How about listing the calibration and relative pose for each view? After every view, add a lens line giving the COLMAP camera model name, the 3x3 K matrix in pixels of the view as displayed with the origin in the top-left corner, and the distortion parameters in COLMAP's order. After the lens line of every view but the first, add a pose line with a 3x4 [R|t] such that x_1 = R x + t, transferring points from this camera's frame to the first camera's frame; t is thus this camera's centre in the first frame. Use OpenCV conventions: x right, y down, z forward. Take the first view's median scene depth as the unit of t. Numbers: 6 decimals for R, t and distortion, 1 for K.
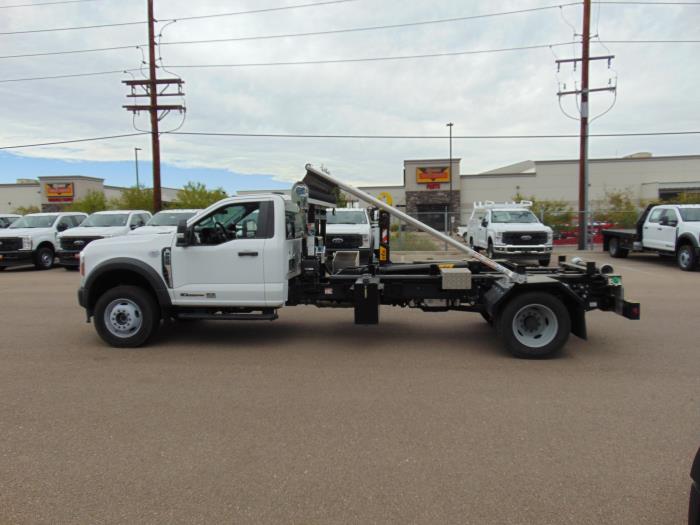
lens RADIAL K [[525.7, 0, 356.1], [0, 525.7, 263.6], [0, 0, 1]] dist [0.033221, -0.004658]
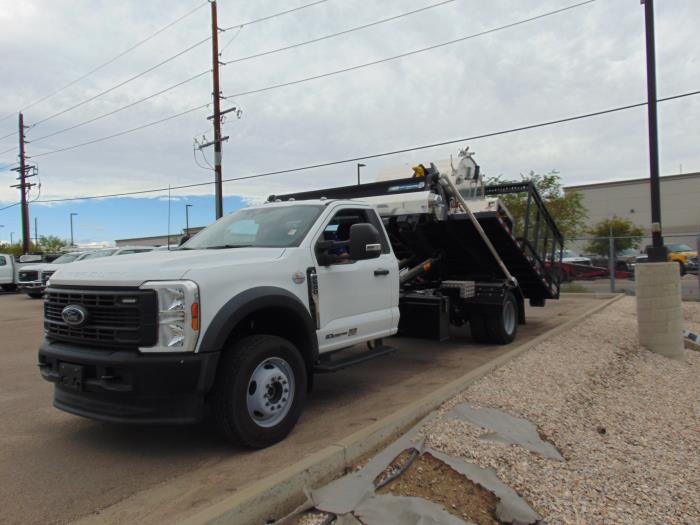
lens RADIAL K [[525.7, 0, 341.0], [0, 525.7, 267.9], [0, 0, 1]] dist [0.033221, -0.004658]
pose [[0.505105, -0.015859, 0.862912, -0.386224], [0.085960, 0.995784, -0.032015, -0.002327], [-0.858767, 0.090347, 0.504338, 0.274962]]
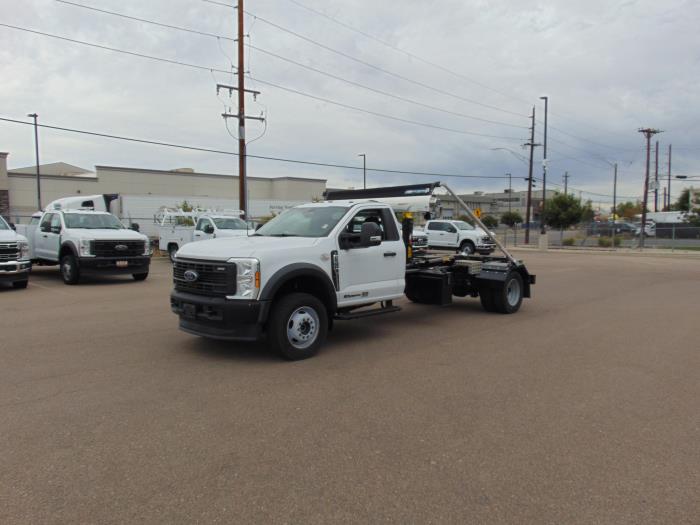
lens RADIAL K [[525.7, 0, 341.9], [0, 525.7, 259.1], [0, 0, 1]] dist [0.033221, -0.004658]
pose [[0.639963, -0.034775, 0.767618, -0.478156], [0.051780, 0.998656, 0.002072, -0.006687], [-0.766659, 0.038421, 0.640904, 0.150655]]
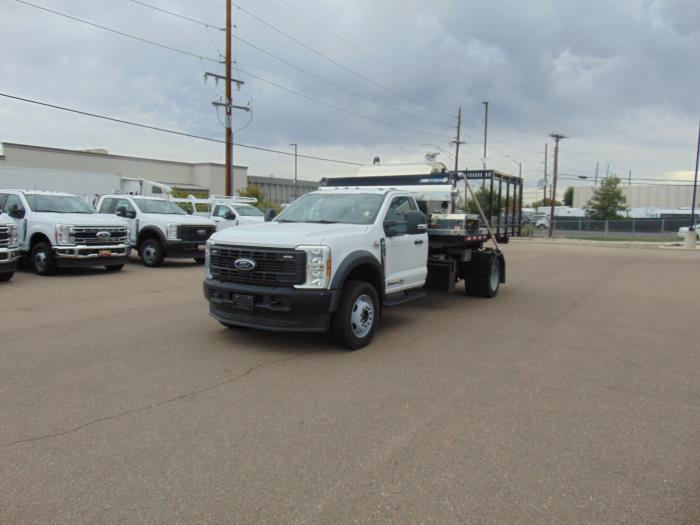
lens RADIAL K [[525.7, 0, 352.3], [0, 525.7, 267.9], [0, 0, 1]] dist [0.033221, -0.004658]
pose [[0.433170, -0.067135, 0.898808, -0.547699], [0.054426, 0.997351, 0.048265, -0.010780], [-0.899667, 0.028012, 0.435676, 0.266437]]
